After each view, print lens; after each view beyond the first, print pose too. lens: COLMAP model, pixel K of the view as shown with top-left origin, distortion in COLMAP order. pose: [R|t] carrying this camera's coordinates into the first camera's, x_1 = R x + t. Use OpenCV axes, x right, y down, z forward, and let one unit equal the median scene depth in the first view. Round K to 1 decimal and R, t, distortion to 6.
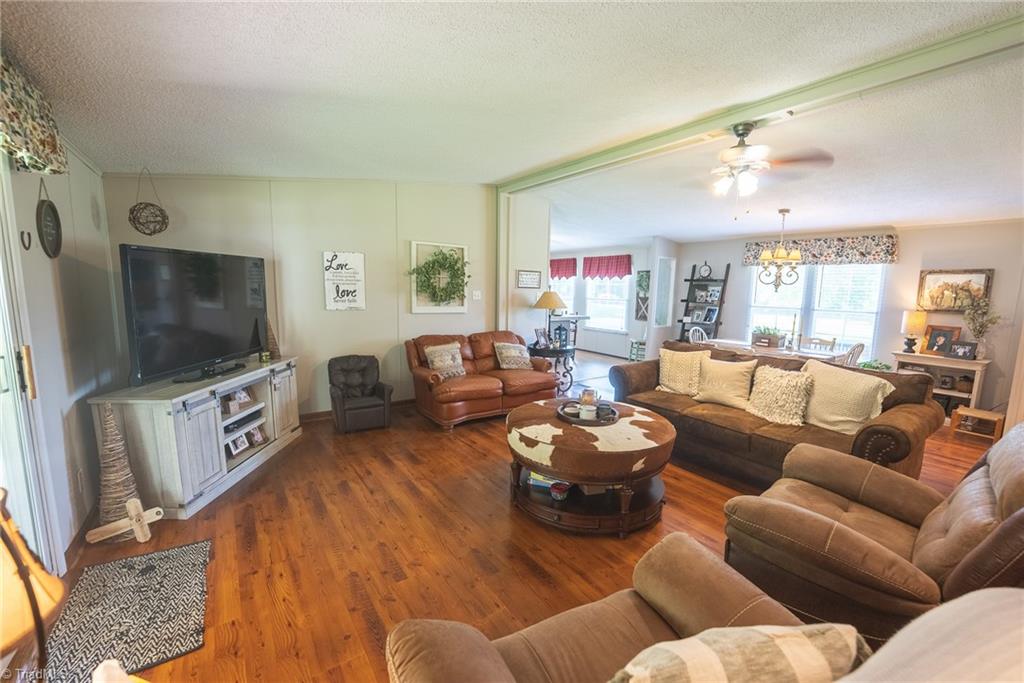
lens RADIAL K [[426.7, 0, 512.0], [0, 426.7, 341.5], [0, 0, 1]] dist [-0.023881, 0.000324]
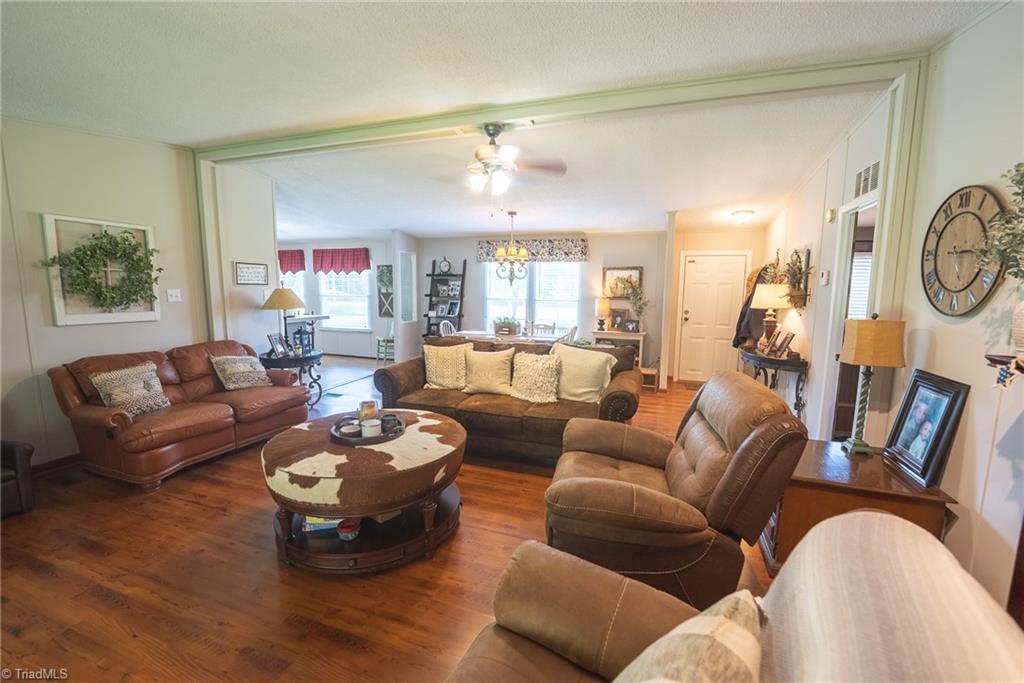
lens RADIAL K [[426.7, 0, 512.0], [0, 426.7, 341.5], [0, 0, 1]] dist [-0.023881, 0.000324]
pose [[0.807212, -0.086818, 0.583842, -0.054853], [0.080992, 0.996059, 0.036137, -0.010770], [-0.584678, 0.018116, 0.811063, 0.094831]]
